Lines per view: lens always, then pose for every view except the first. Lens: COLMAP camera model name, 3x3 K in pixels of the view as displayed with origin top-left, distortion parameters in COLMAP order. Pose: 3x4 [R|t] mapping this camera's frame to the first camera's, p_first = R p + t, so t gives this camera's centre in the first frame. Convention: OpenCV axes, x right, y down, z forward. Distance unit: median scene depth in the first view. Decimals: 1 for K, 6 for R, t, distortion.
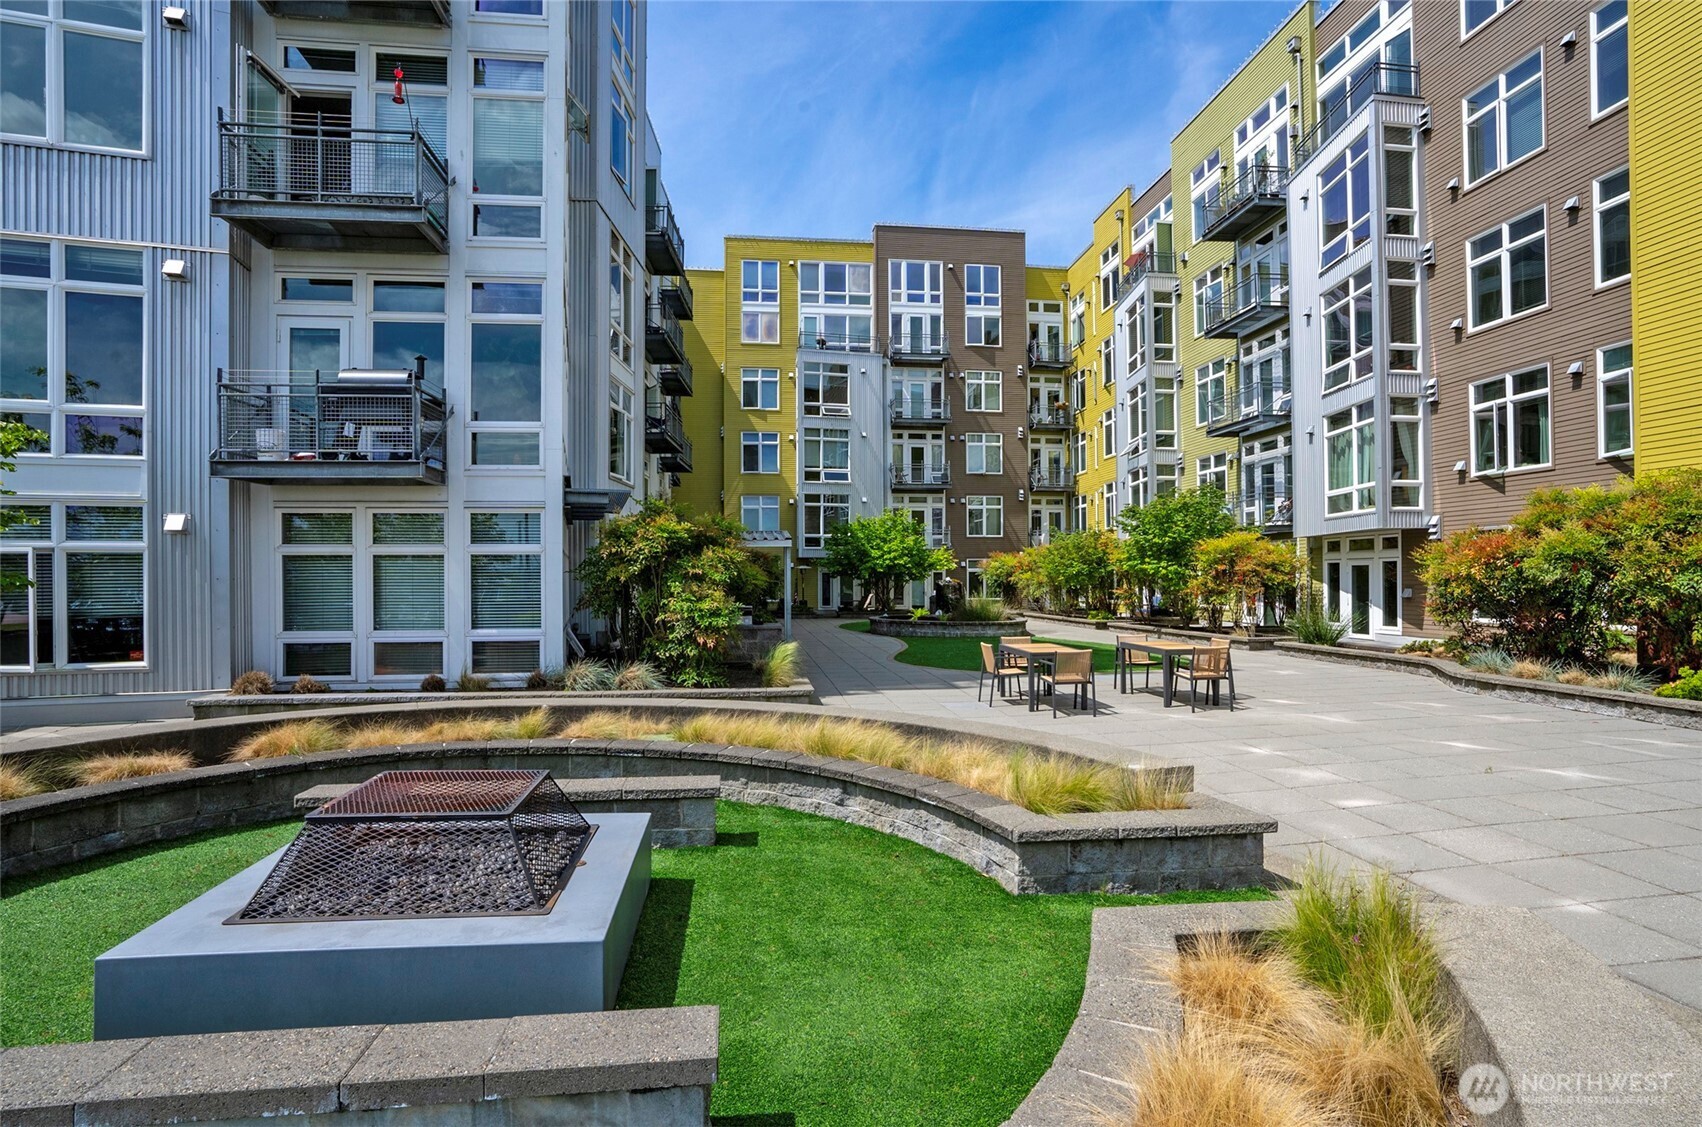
lens RADIAL K [[816.9, 0, 852.3], [0, 816.9, 574.0], [0, 0, 1]] dist [-0.069454, 0.030981]
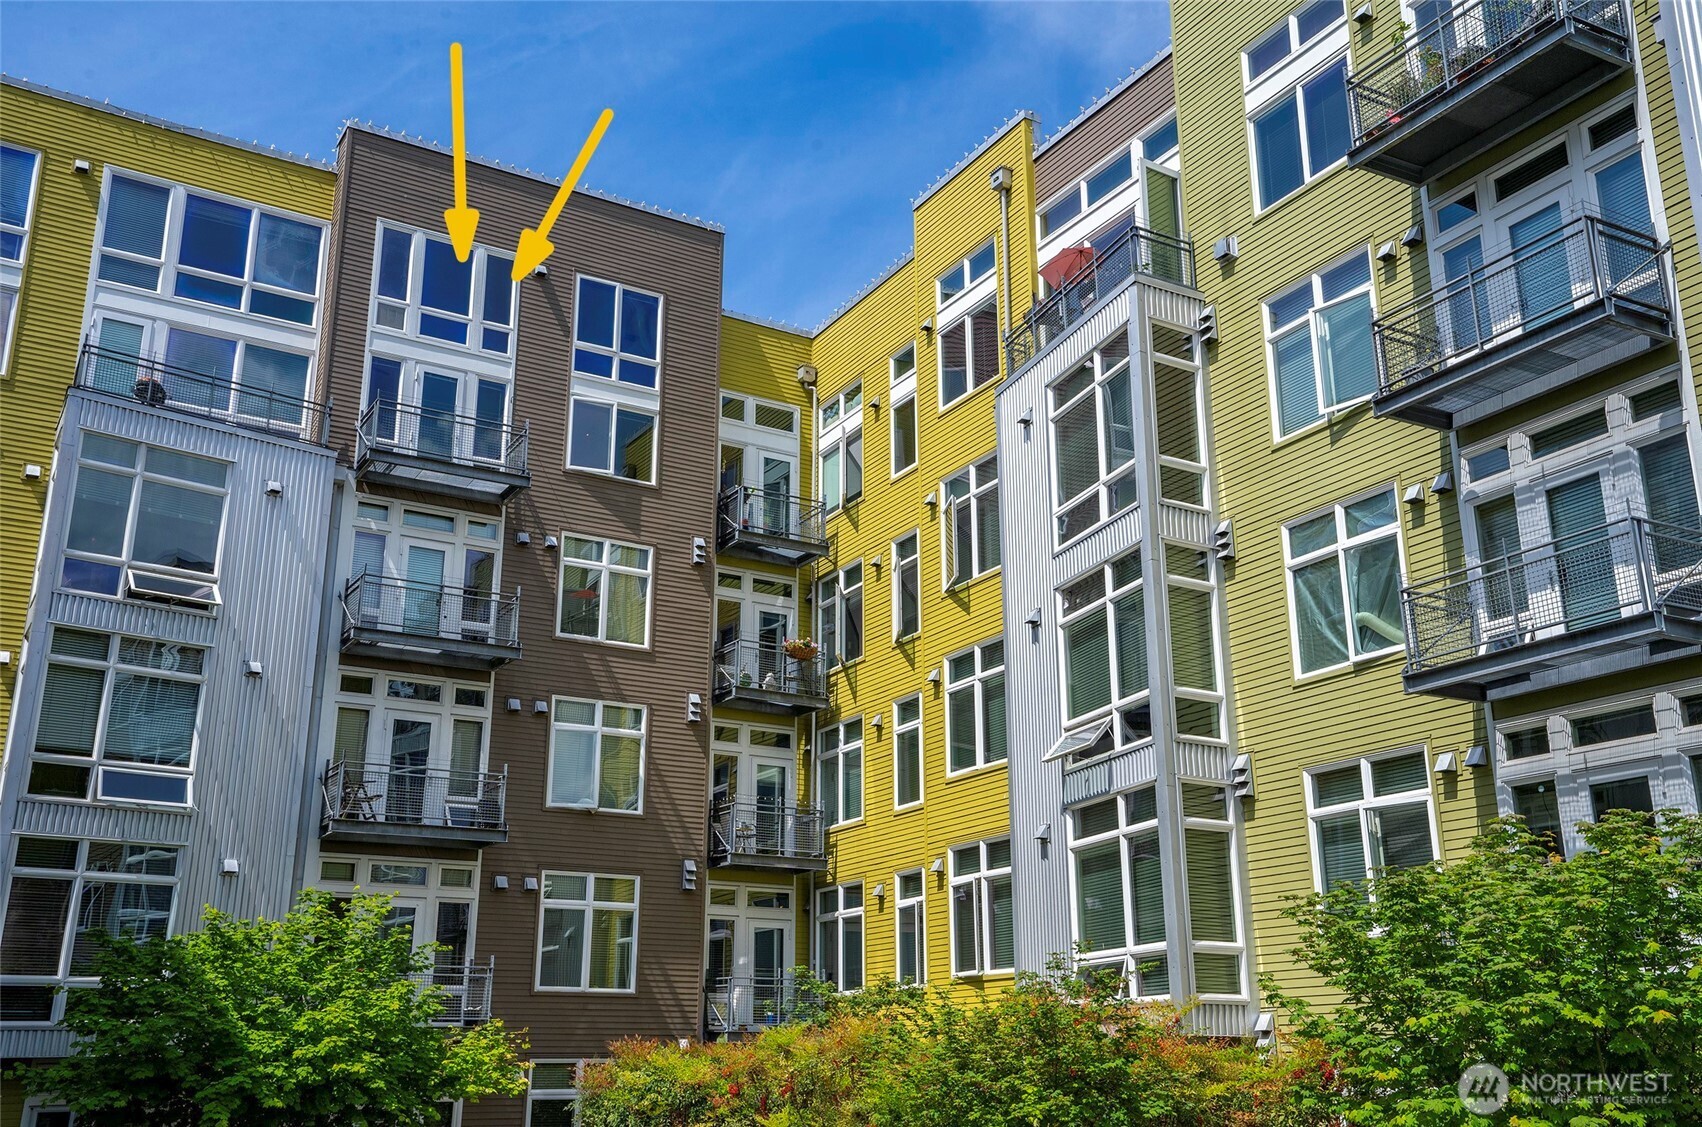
lens RADIAL K [[1629.3, 0, 855.3], [0, 1629.3, 566.1], [0, 0, 1]] dist [0.070345, 0.033205]
pose [[0.918161, 0.124893, 0.376009, -0.018322], [-0.006056, 0.953331, -0.301866, -0.008499], [-0.396162, 0.274884, 0.876067, 0.297280]]
